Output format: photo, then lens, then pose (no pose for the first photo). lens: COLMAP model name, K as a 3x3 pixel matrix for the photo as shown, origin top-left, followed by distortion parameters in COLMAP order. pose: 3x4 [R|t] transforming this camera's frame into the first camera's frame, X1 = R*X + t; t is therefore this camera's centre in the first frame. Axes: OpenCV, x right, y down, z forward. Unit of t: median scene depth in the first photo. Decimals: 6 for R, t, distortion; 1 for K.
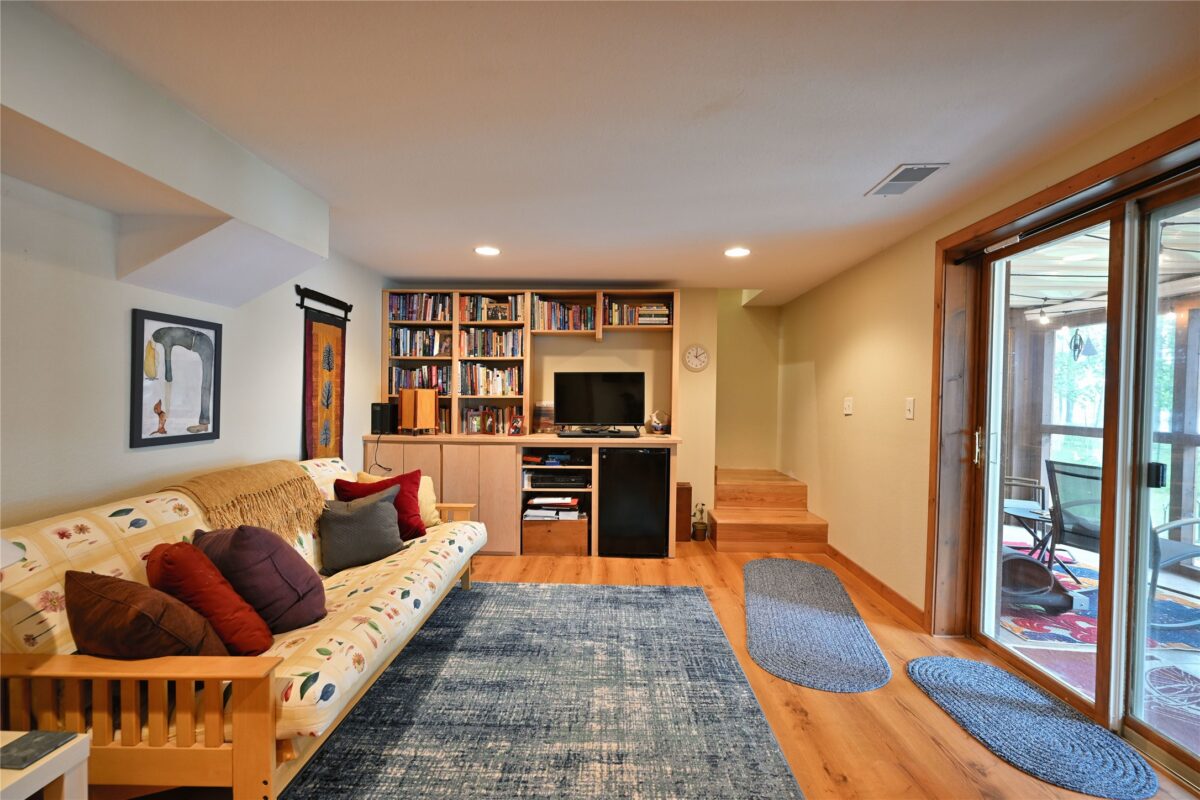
lens RADIAL K [[528.4, 0, 598.3], [0, 528.4, 404.1], [0, 0, 1]] dist [-0.001957, 0.000667]
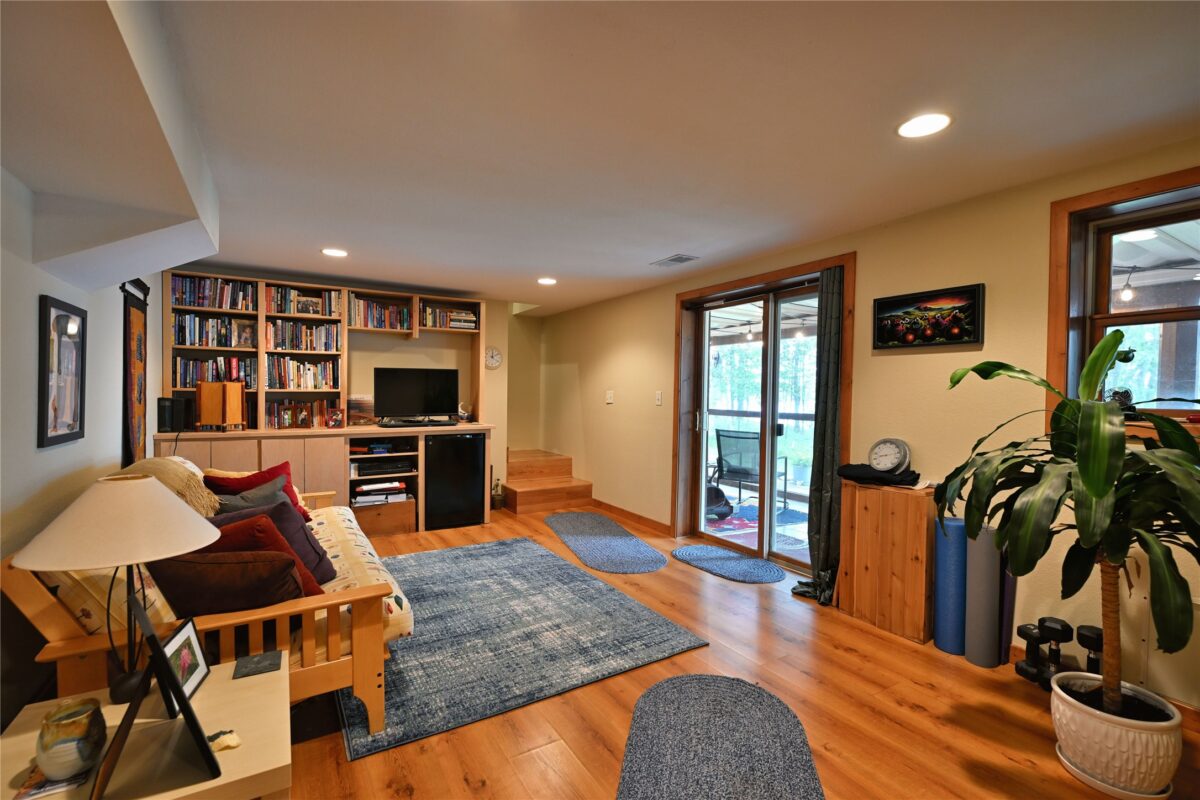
lens RADIAL K [[528.4, 0, 595.7], [0, 528.4, 407.3], [0, 0, 1]] dist [-0.001957, 0.000667]
pose [[0.838621, -0.017271, 0.544442, -0.476121], [0.006584, 0.999746, 0.021572, -0.000008], [-0.544676, -0.014506, 0.838521, -0.234235]]
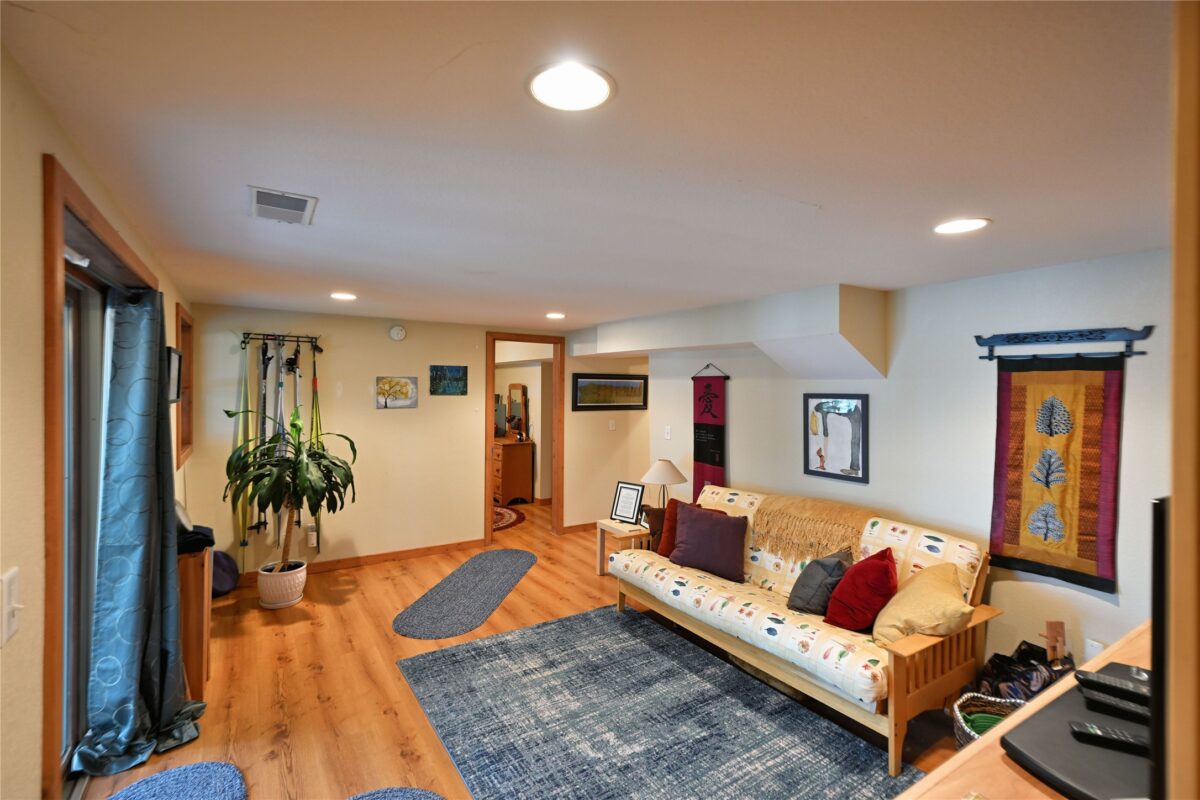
lens RADIAL K [[528.4, 0, 593.2], [0, 528.4, 388.0], [0, 0, 1]] dist [-0.001957, 0.000667]
pose [[-0.823281, -0.021370, -0.567231, 0.561307], [-0.027796, 0.999610, 0.002683, -0.152388], [0.566953, 0.017976, -0.823554, 1.684220]]
